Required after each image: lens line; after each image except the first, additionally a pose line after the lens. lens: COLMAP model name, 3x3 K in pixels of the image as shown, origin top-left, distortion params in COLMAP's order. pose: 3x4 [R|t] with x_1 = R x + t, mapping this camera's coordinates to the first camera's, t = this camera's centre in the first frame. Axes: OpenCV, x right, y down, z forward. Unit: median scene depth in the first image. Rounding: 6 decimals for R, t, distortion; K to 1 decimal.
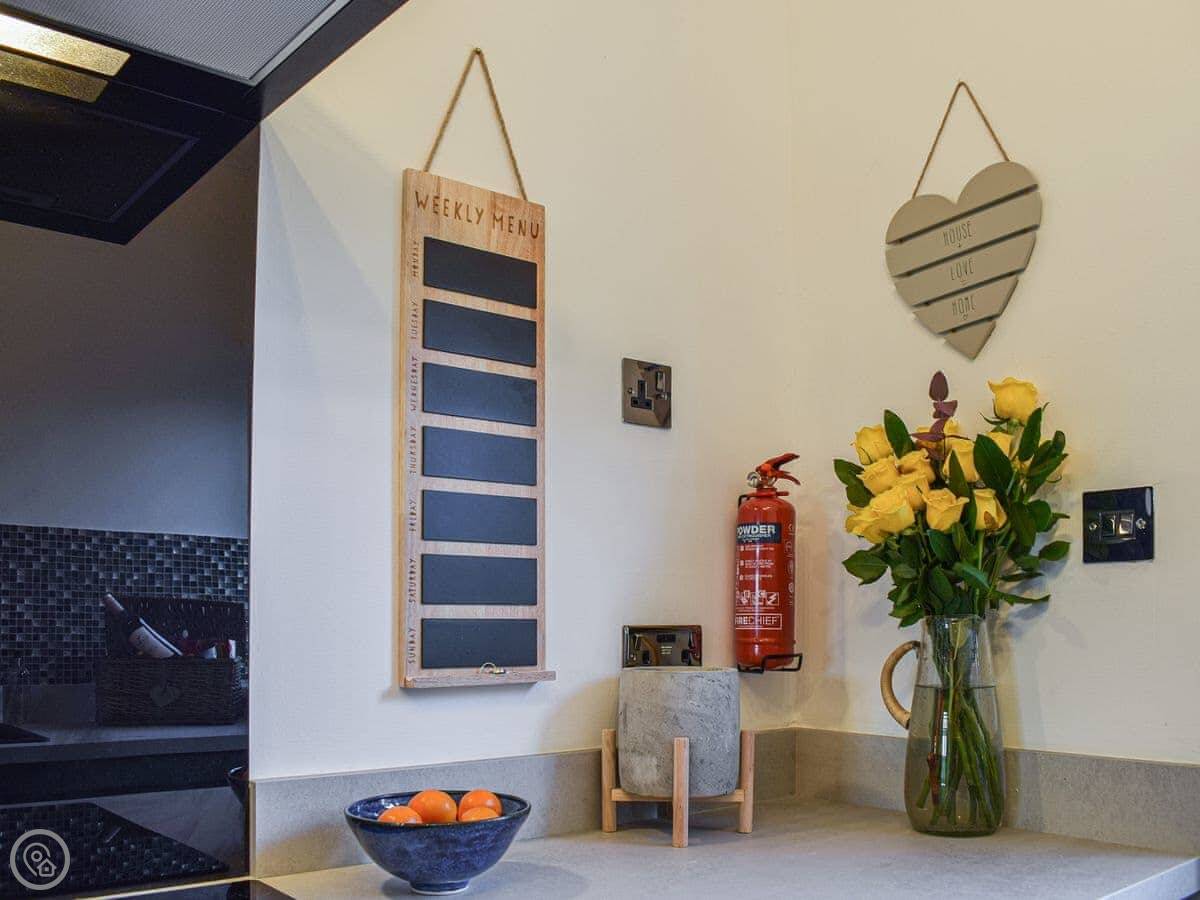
lens RADIAL K [[1115.7, 0, 602.1], [0, 1115.7, 600.9], [0, 0, 1]] dist [-0.093736, 0.011500]
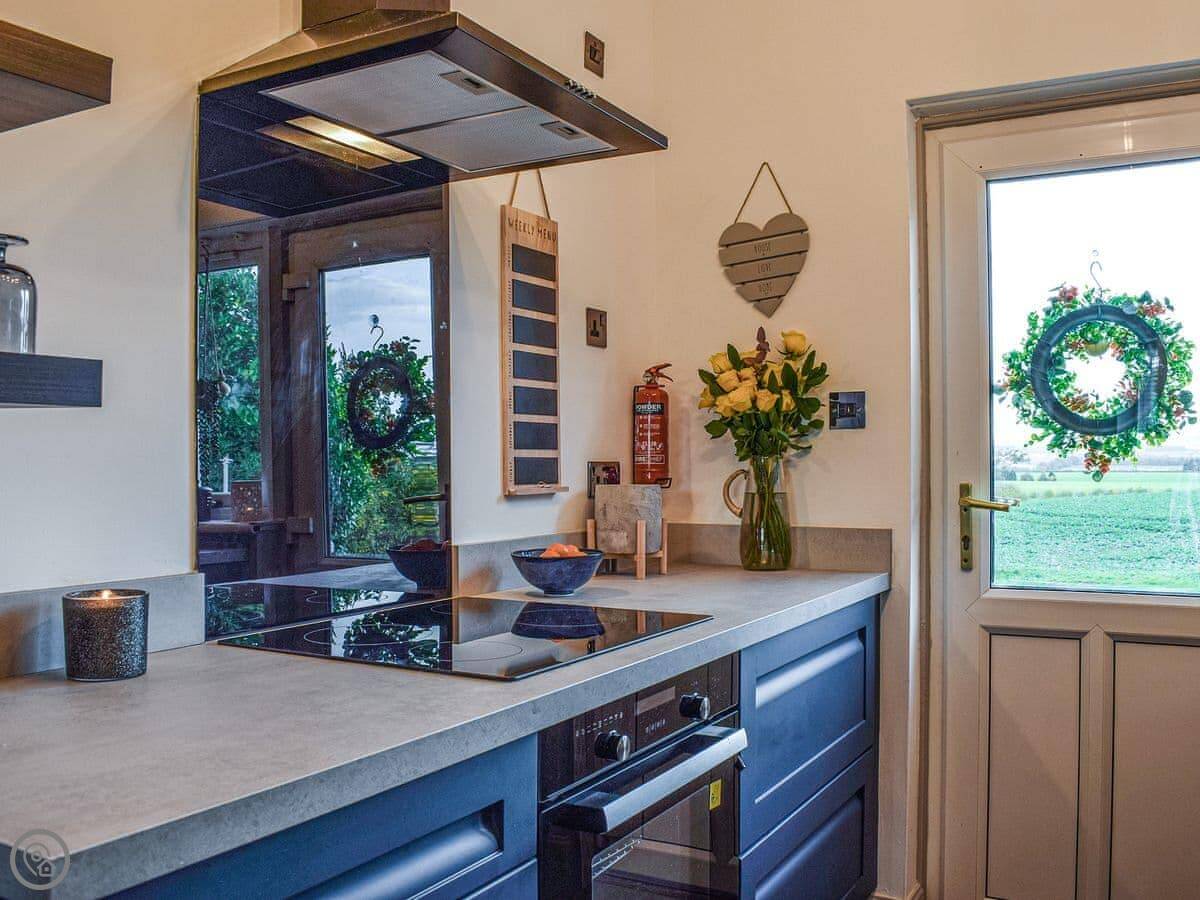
lens RADIAL K [[1094.9, 0, 600.0], [0, 1094.9, 450.0], [0, 0, 1]] dist [-0.089387, 0.003835]
pose [[0.940480, 0.001644, 0.339846, -0.585485], [-0.002340, 0.999996, 0.001637, 0.001224], [-0.339842, -0.002335, 0.940480, -0.664671]]
